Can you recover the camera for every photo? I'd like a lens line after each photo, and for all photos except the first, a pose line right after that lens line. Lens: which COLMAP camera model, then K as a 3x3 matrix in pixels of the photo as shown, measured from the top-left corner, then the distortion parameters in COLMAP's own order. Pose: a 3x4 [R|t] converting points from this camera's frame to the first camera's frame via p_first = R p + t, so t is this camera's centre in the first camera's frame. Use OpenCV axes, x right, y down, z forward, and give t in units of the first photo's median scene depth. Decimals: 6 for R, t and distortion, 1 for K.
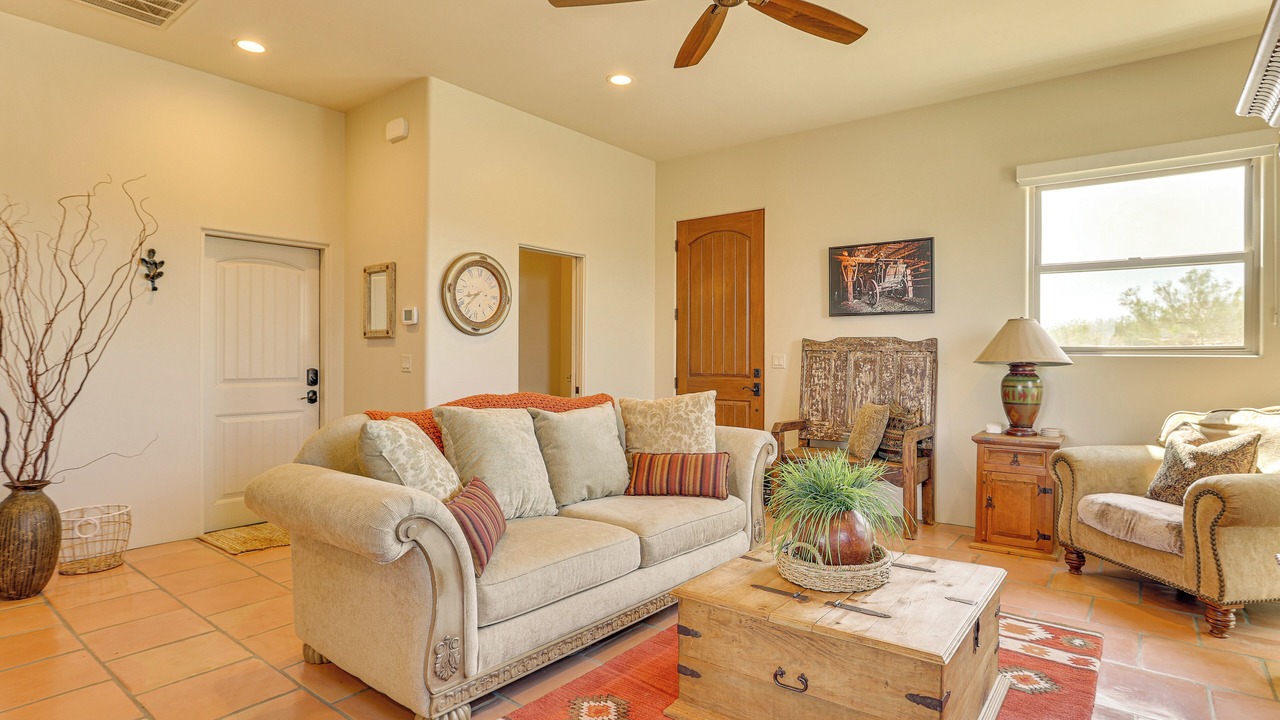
lens RADIAL K [[657.4, 0, 640.3], [0, 657.4, 361.9], [0, 0, 1]] dist [-0.039526, 0.000325]
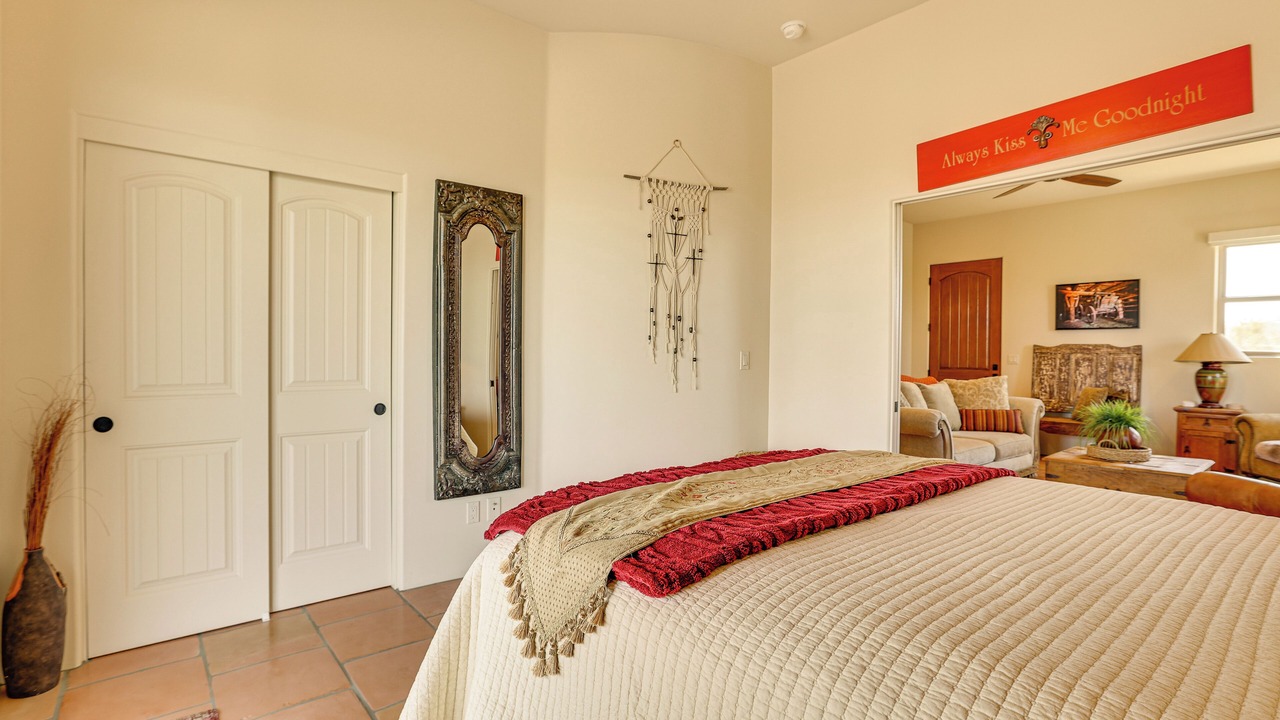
lens RADIAL K [[594.8, 0, 640.0], [0, 594.8, 360.0], [0, 0, 1]] dist [0.000768, -0.000279]
pose [[0.979220, 0.008674, -0.202617, -0.410027], [-0.008179, 0.999961, 0.003284, 0.003400], [0.202637, -0.001558, 0.979253, -0.597072]]
